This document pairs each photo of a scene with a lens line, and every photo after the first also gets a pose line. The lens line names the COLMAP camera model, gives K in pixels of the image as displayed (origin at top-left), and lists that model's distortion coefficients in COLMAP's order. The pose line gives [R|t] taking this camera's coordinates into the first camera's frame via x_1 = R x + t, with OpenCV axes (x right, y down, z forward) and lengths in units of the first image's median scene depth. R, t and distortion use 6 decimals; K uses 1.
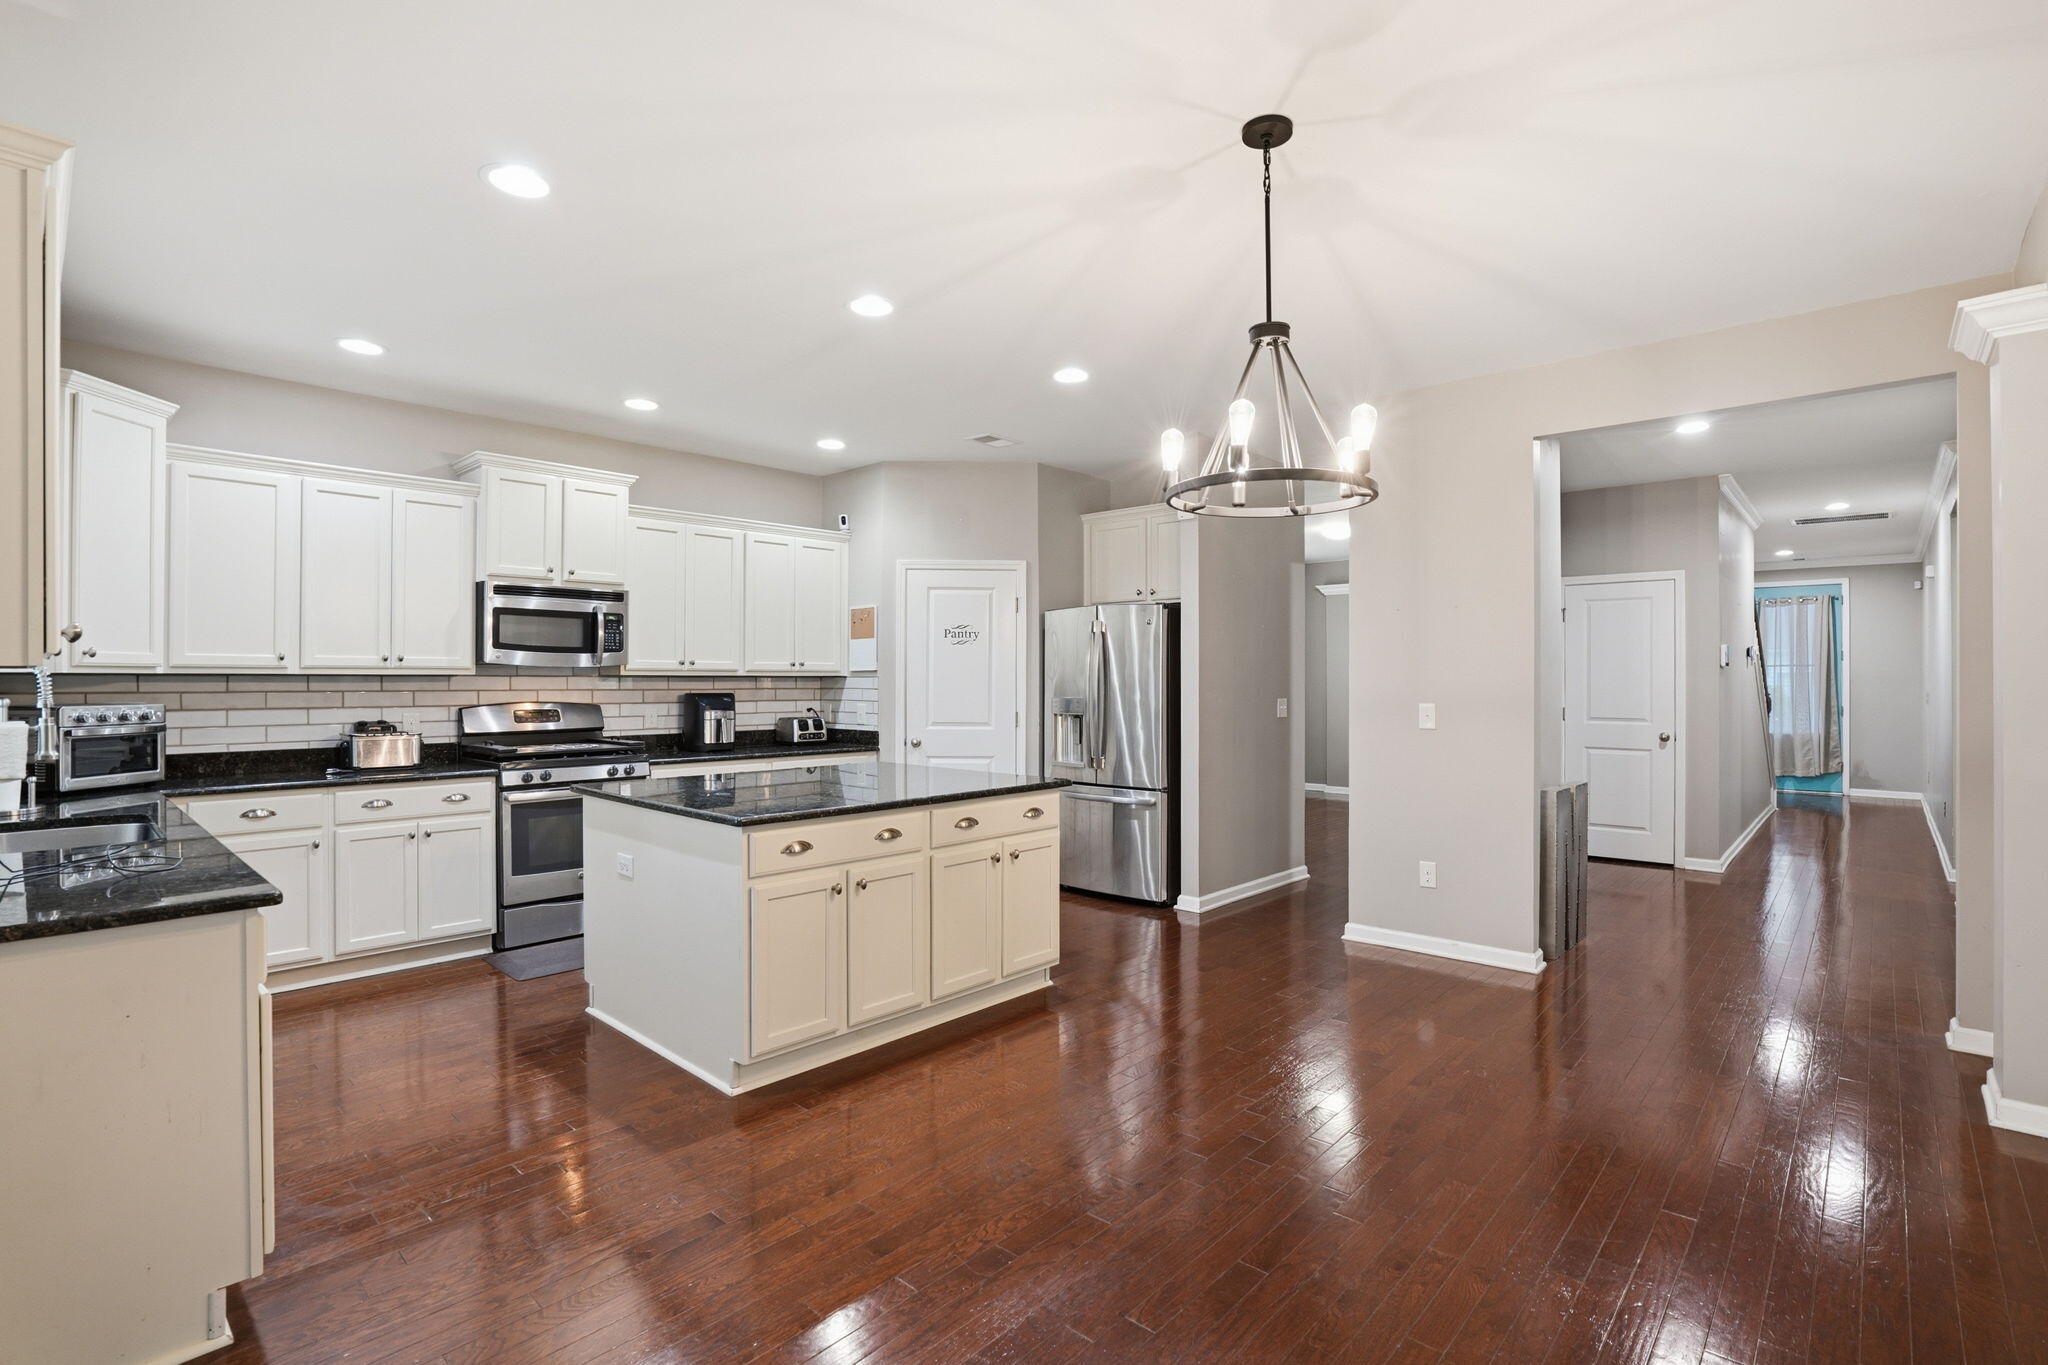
lens RADIAL K [[947.5, 0, 1040.1], [0, 947.5, 677.5], [0, 0, 1]] dist [-0.061848, 0.025004]
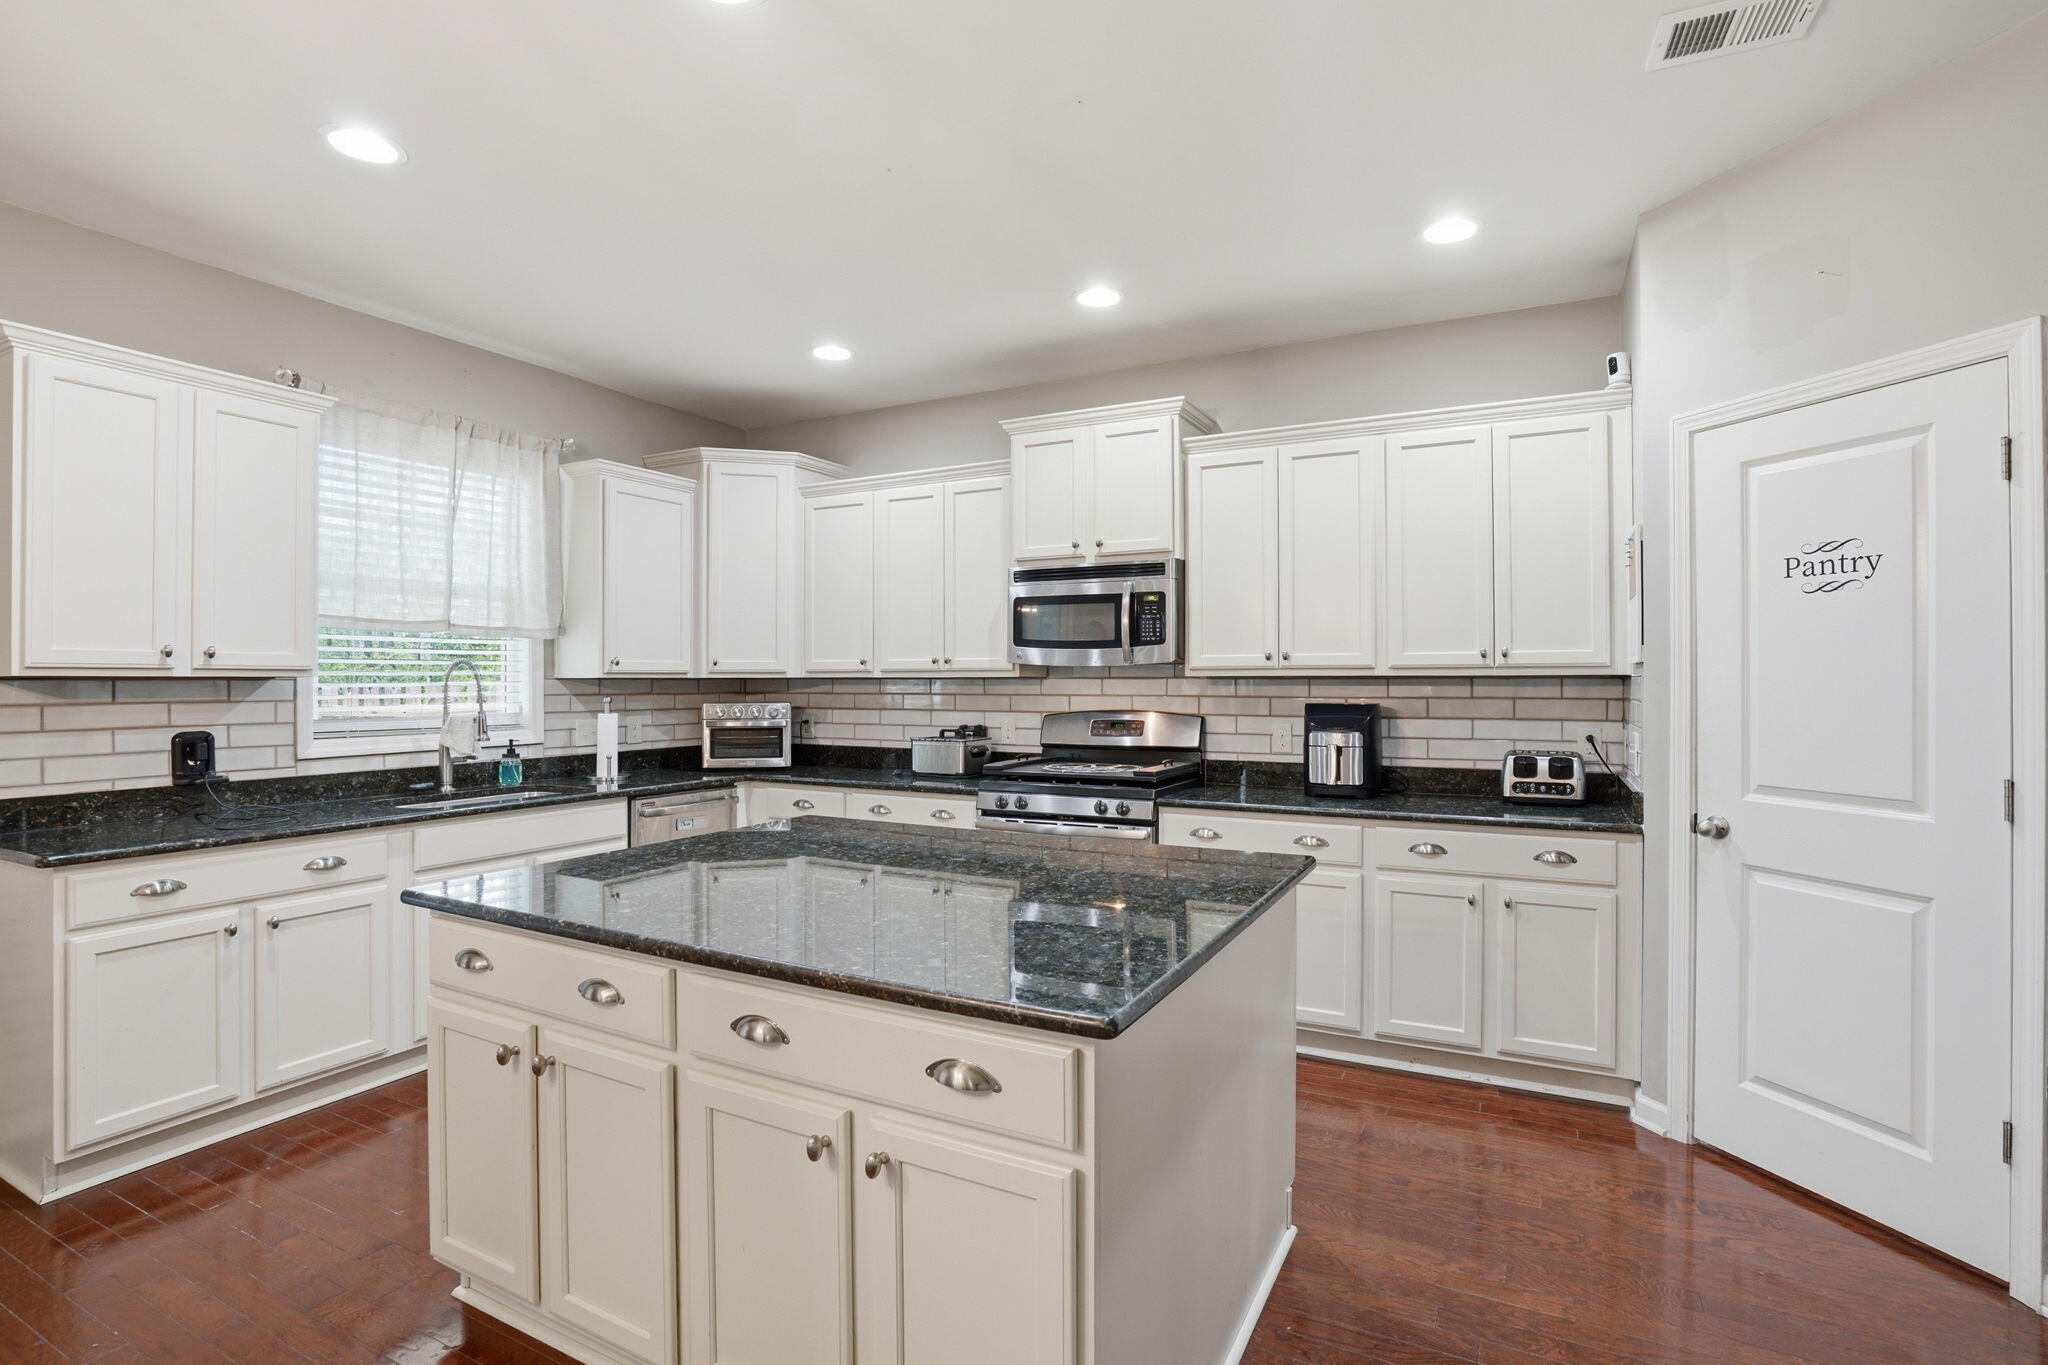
lens RADIAL K [[947.5, 0, 1040.1], [0, 947.5, 677.5], [0, 0, 1]] dist [-0.061848, 0.025004]
pose [[0.261118, -0.000603, -0.965307, 0.244590], [0.004863, 0.999988, 0.000691, -0.002941], [0.965295, -0.004875, 0.261118, 0.750609]]
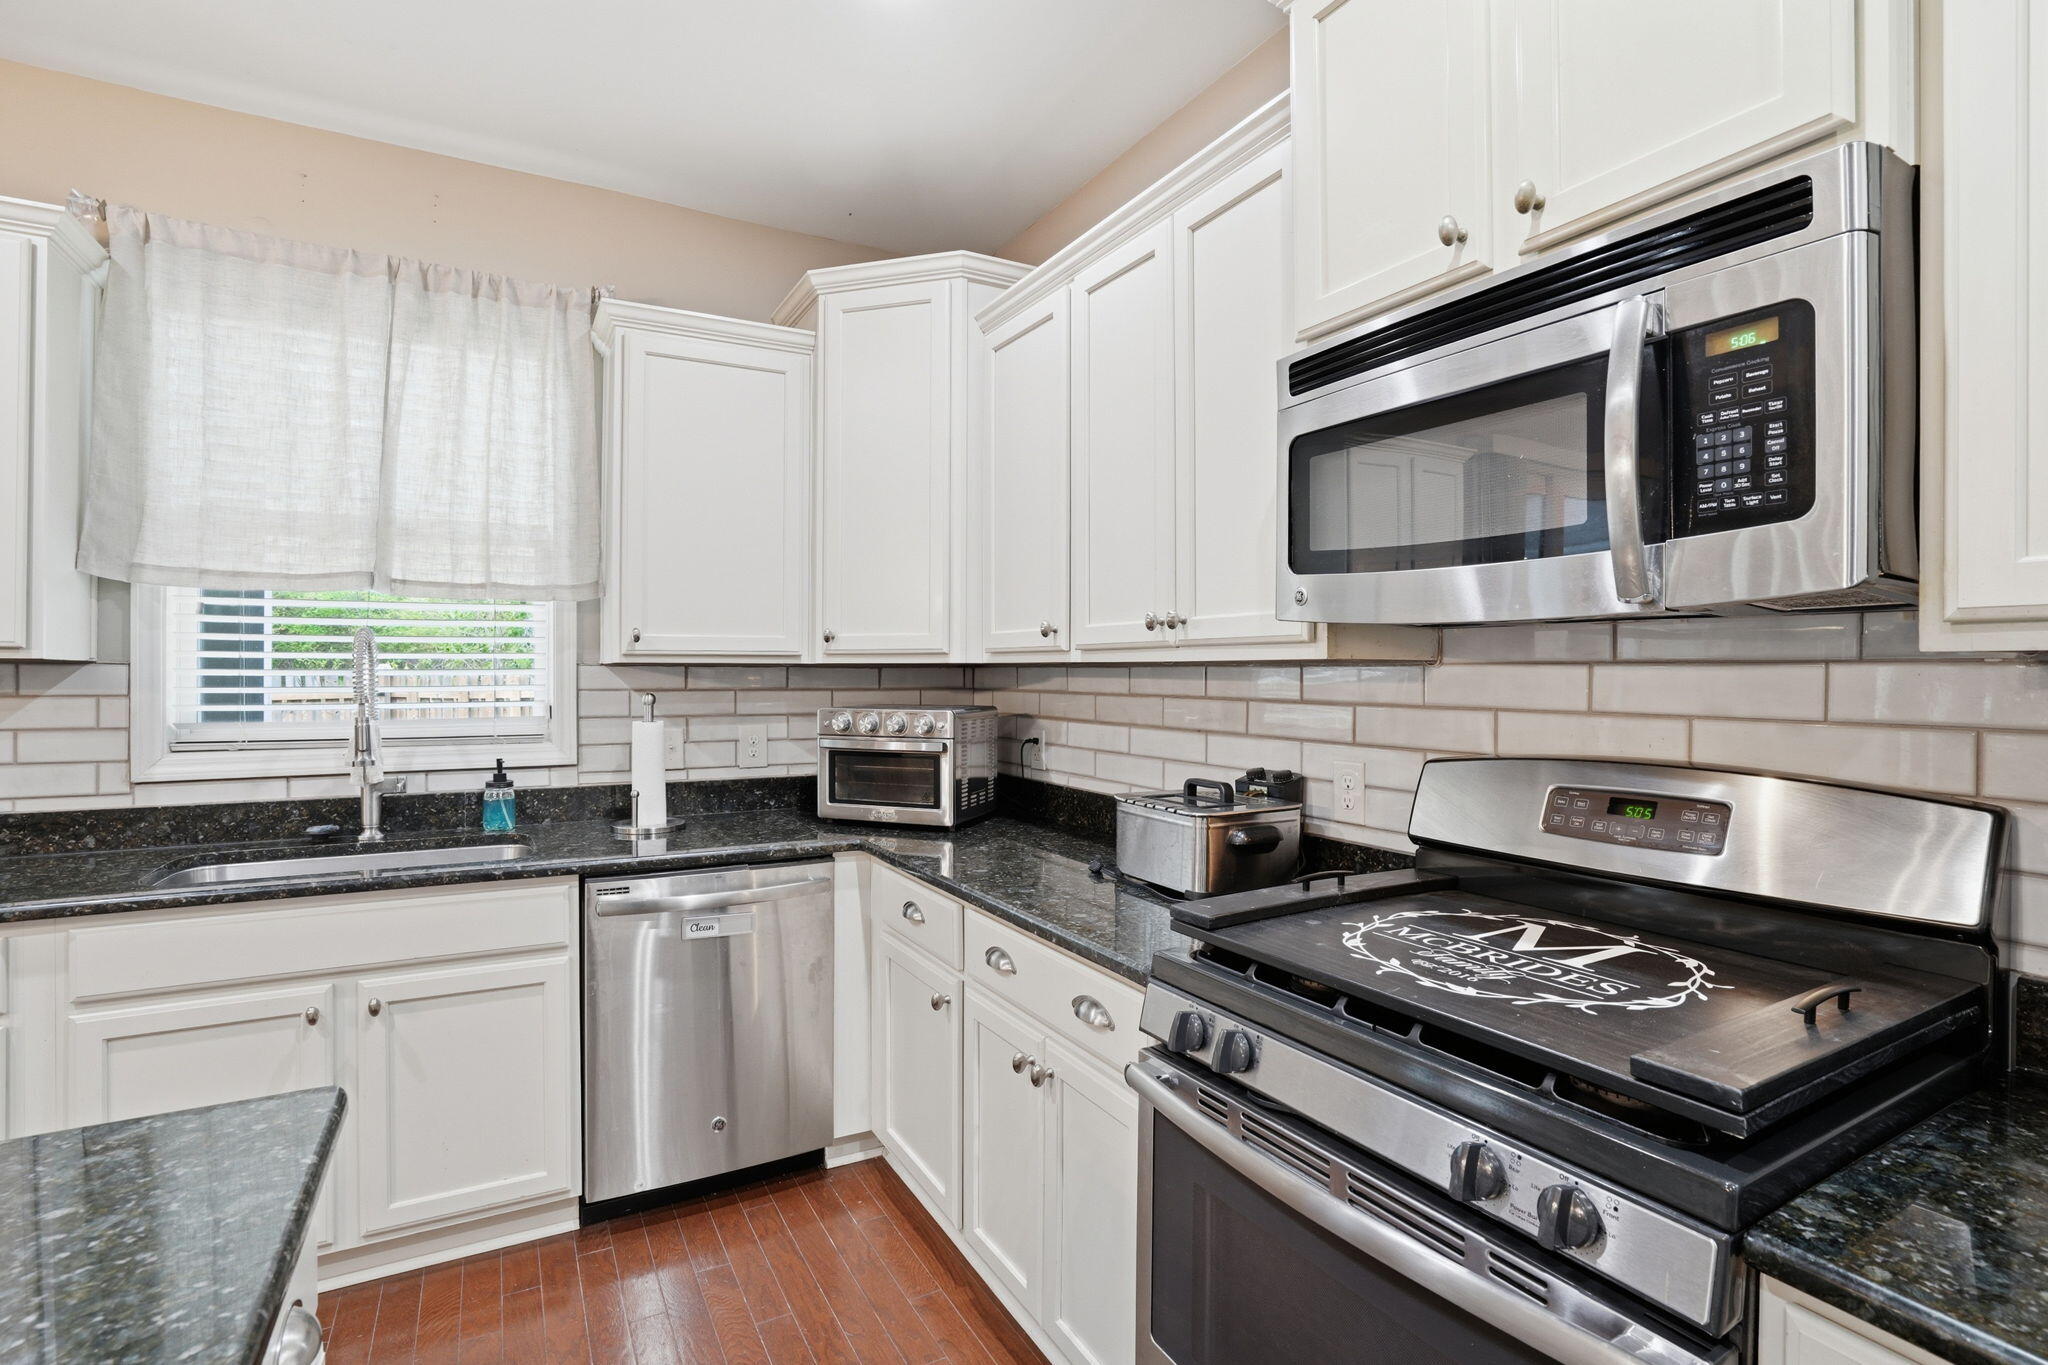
lens RADIAL K [[947.5, 0, 1040.1], [0, 947.5, 677.5], [0, 0, 1]] dist [-0.061848, 0.025004]
pose [[-0.318233, 0.007629, -0.947982, -0.252807], [0.002685, 0.999971, 0.007147, 0.000866], [0.948009, -0.000271, -0.318244, 0.963383]]
